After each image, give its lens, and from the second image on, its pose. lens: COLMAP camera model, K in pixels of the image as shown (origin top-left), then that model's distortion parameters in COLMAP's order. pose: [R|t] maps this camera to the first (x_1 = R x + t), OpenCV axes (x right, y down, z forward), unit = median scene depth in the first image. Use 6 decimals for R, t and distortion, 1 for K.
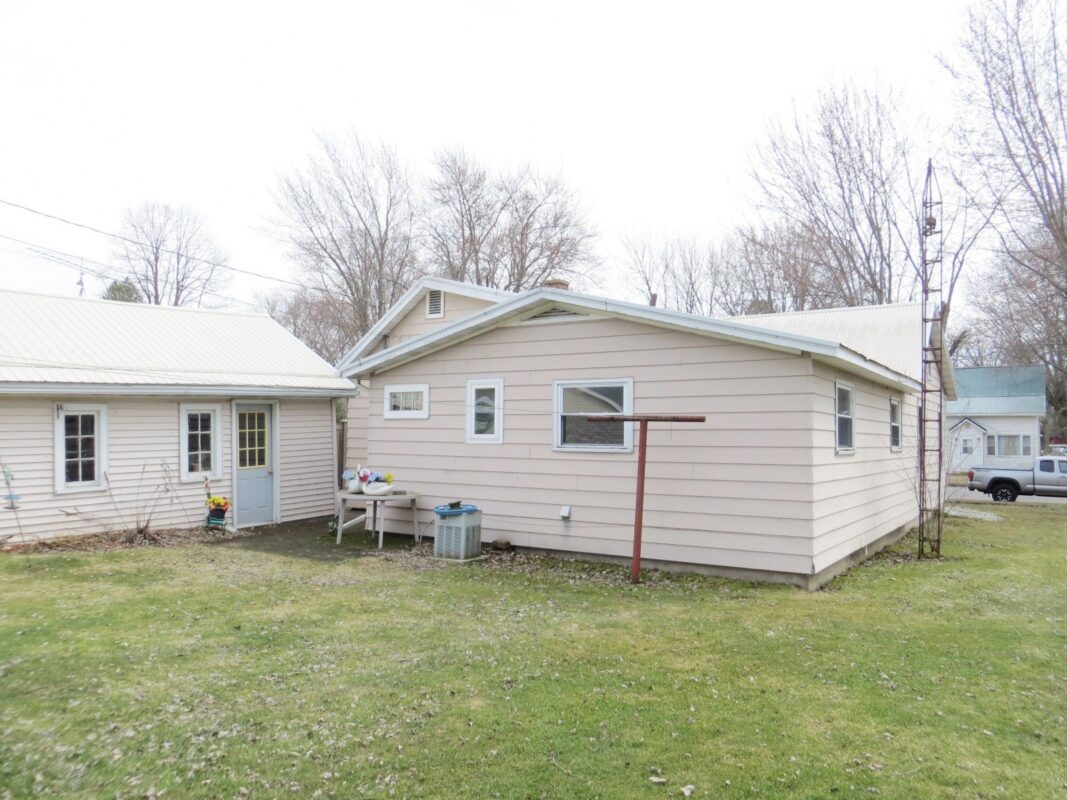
lens RADIAL K [[806.8, 0, 532.5], [0, 806.8, 396.6], [0, 0, 1]] dist [-0.000520, 0.000598]
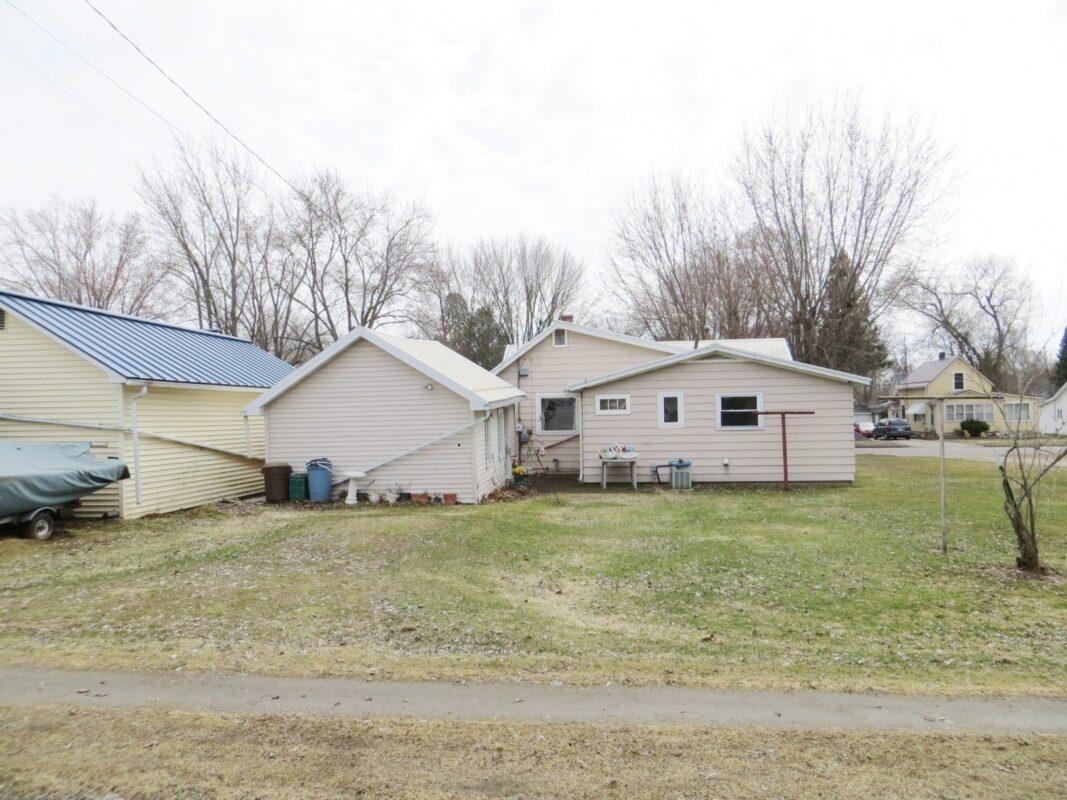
lens RADIAL K [[799.5, 0, 532.2], [0, 799.5, 400.3], [0, 0, 1]] dist [-0.004980, -0.003665]
pose [[0.888247, -0.018400, 0.458998, -1.172658], [0.003753, 0.999455, 0.032803, -0.063087], [-0.459351, -0.027414, 0.887832, -0.445486]]
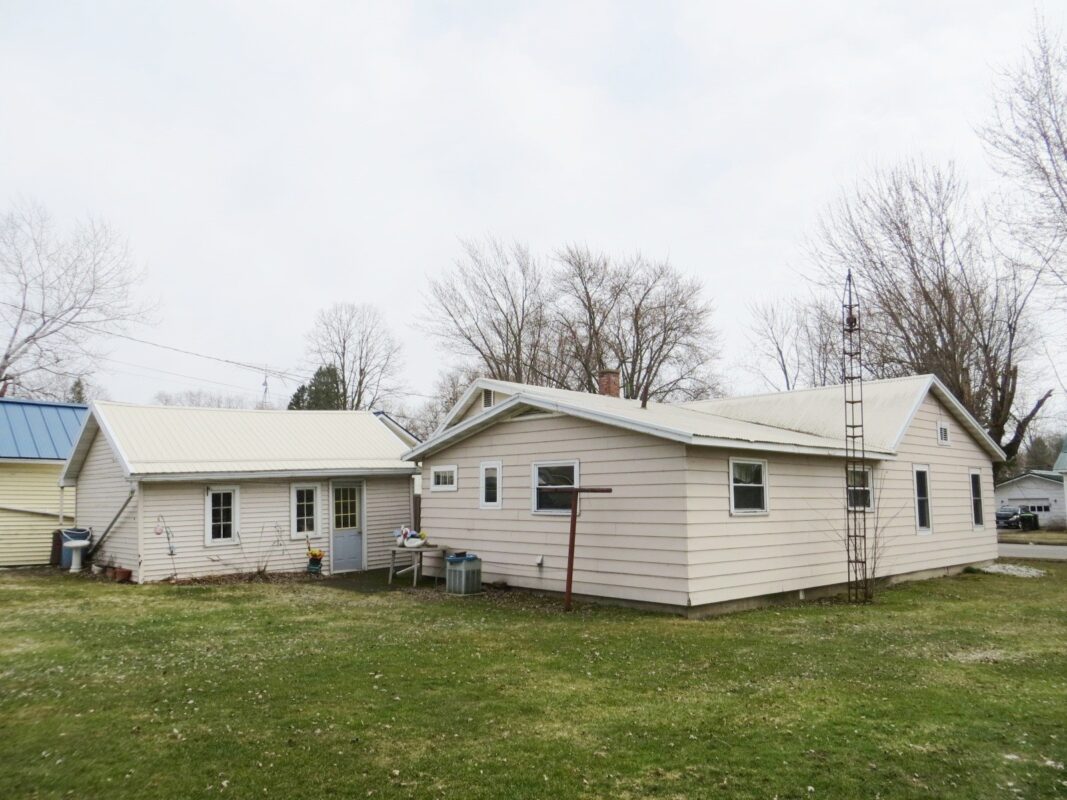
lens RADIAL K [[806.8, 0, 534.4], [0, 806.8, 401.4], [0, 0, 1]] dist [-0.000520, 0.000598]
pose [[0.971975, -0.042009, -0.231299, 0.335563], [0.025499, 0.996939, -0.073913, -0.020235], [0.233696, 0.065944, 0.970071, -0.304535]]
